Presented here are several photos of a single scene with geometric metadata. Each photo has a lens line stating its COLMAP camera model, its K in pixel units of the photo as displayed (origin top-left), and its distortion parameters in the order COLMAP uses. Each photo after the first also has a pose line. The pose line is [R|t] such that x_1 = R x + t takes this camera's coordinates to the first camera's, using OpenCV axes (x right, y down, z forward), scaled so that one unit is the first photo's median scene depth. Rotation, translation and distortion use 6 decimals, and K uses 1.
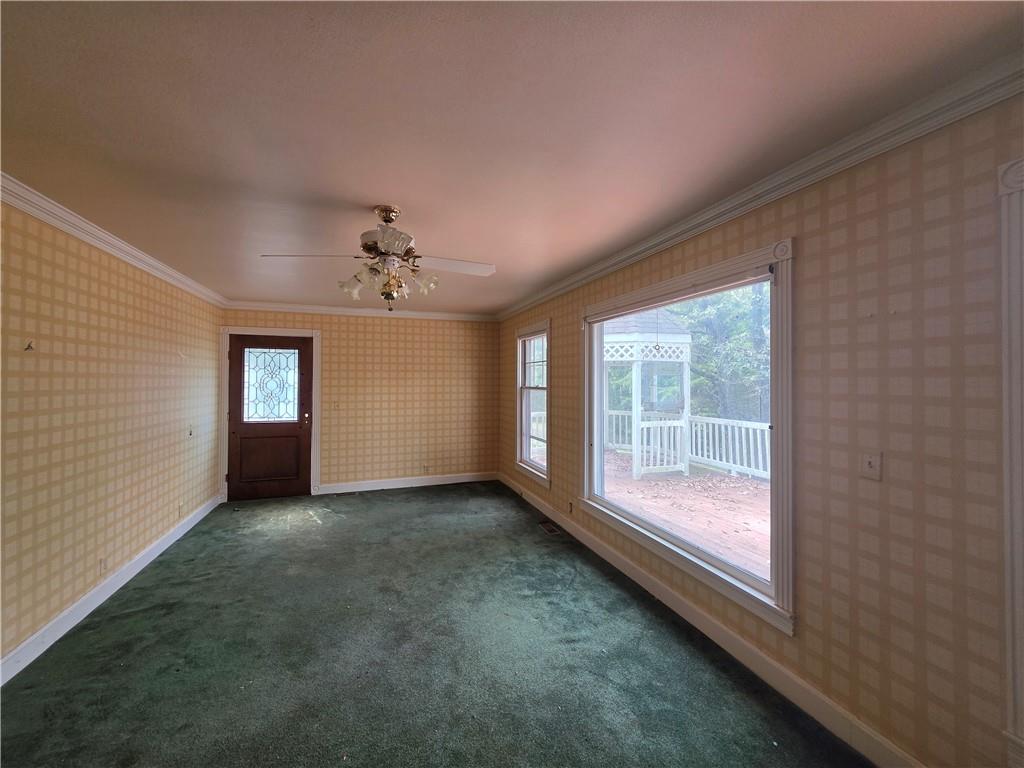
lens RADIAL K [[409.2, 0, 516.4], [0, 409.2, 389.0], [0, 0, 1]] dist [0.003810, 0.000072]
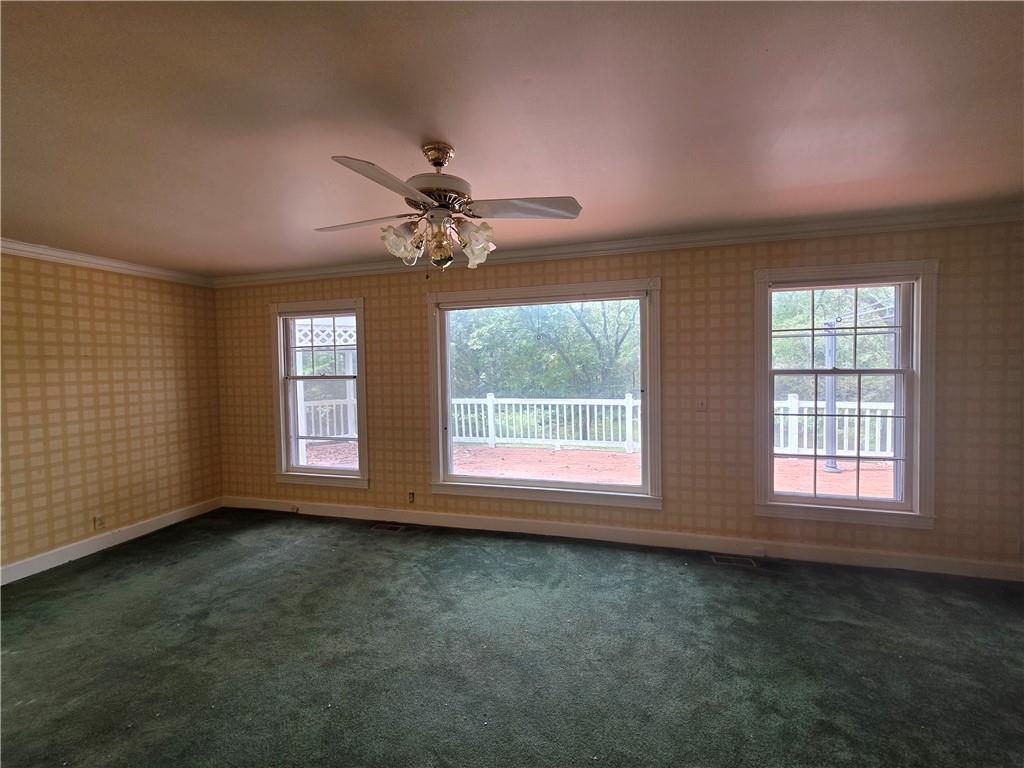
lens RADIAL K [[409.2, 0, 513.2], [0, 409.2, 390.2], [0, 0, 1]] dist [0.003810, 0.000072]
pose [[0.577921, -0.065544, 0.813456, -0.409556], [0.037337, 0.997849, 0.053876, -0.007146], [-0.815238, -0.000764, 0.579126, 0.195710]]
